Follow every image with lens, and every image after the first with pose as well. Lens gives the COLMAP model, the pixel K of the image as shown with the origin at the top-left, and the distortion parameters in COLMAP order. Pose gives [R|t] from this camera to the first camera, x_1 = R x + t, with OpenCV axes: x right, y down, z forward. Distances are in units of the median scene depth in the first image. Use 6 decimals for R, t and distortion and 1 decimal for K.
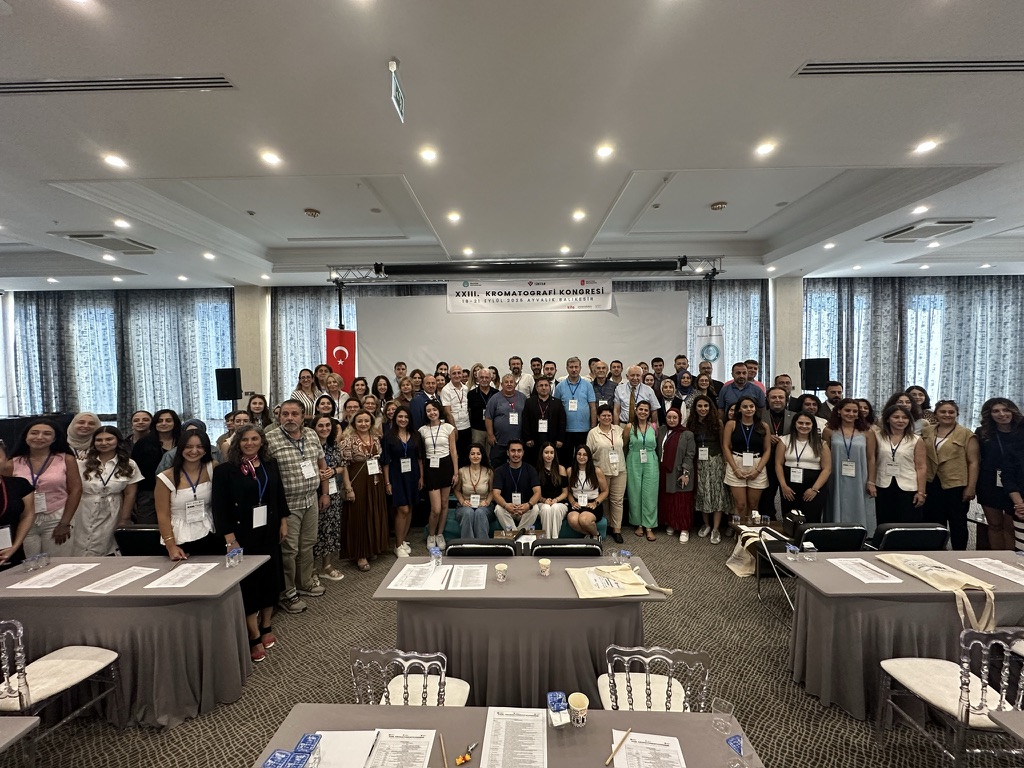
lens RADIAL K [[410.4, 0, 512.0], [0, 410.4, 384.0], [0, 0, 1]] dist [-0.000085, -0.000006]
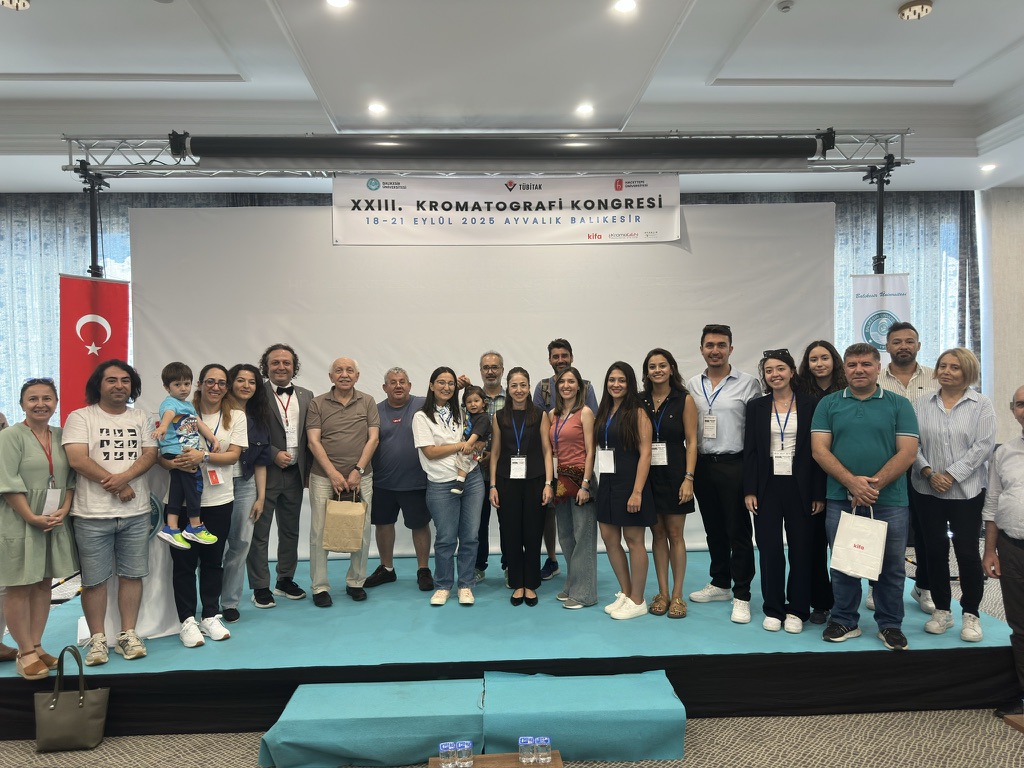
lens RADIAL K [[723.5, 0, 512.0], [0, 723.5, 384.0], [0, 0, 1]] dist [0.024282, -0.000782]
pose [[0.998180, -0.002550, 0.060254, -0.004698], [0.004598, 0.999415, -0.033875, 0.014336], [-0.060132, 0.034091, 0.997608, 0.167726]]
